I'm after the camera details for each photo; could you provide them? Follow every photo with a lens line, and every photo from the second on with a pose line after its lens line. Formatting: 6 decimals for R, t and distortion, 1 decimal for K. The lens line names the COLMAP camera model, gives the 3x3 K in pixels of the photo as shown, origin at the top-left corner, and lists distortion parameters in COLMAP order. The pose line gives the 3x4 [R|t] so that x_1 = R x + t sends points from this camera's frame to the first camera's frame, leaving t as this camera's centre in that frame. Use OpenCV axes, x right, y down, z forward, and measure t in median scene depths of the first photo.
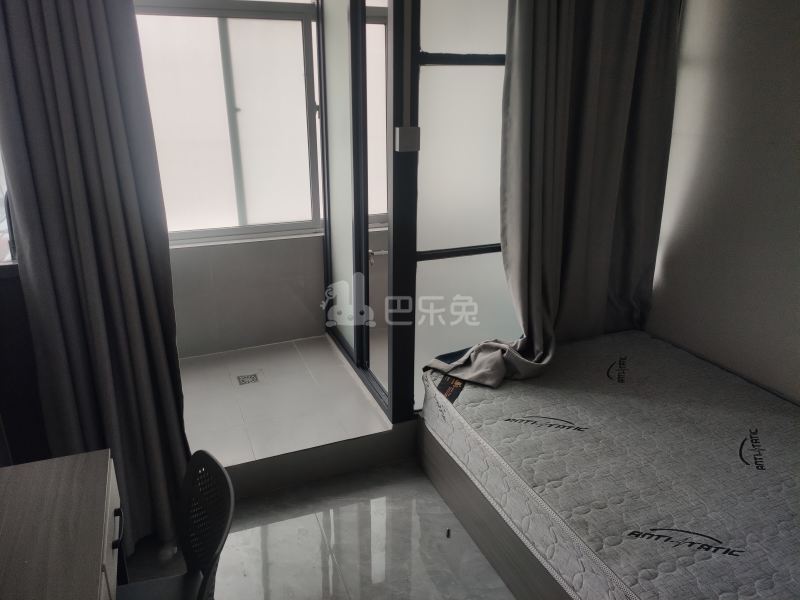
lens RADIAL K [[618.0, 0, 396.7], [0, 618.0, 318.8], [0, 0, 1]] dist [0.088698, -0.141494]
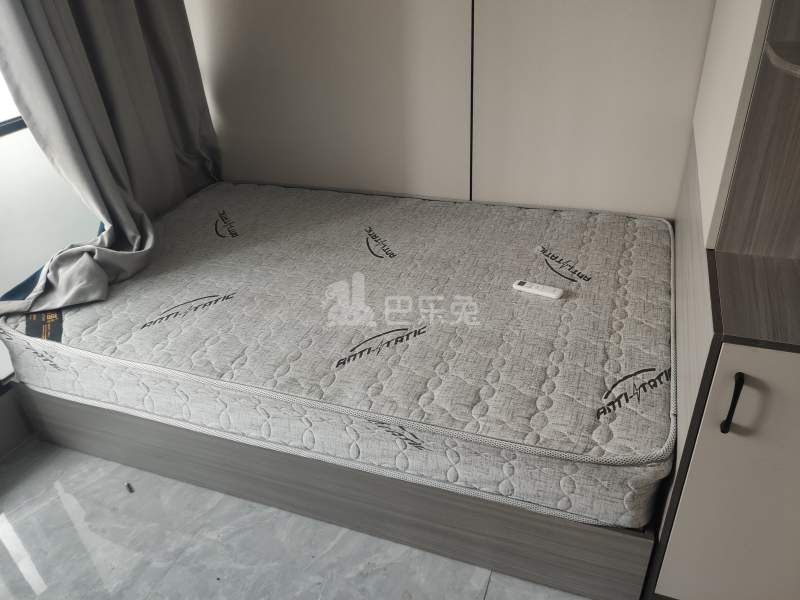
lens RADIAL K [[604.0, 0, 410.8], [0, 604.0, 298.4], [0, 0, 1]] dist [0.087352, -0.129589]
pose [[0.671873, -0.425560, 0.606205, -0.048982], [0.326257, 0.904822, 0.273592, 0.024274], [-0.664938, 0.013959, 0.746768, 0.164350]]
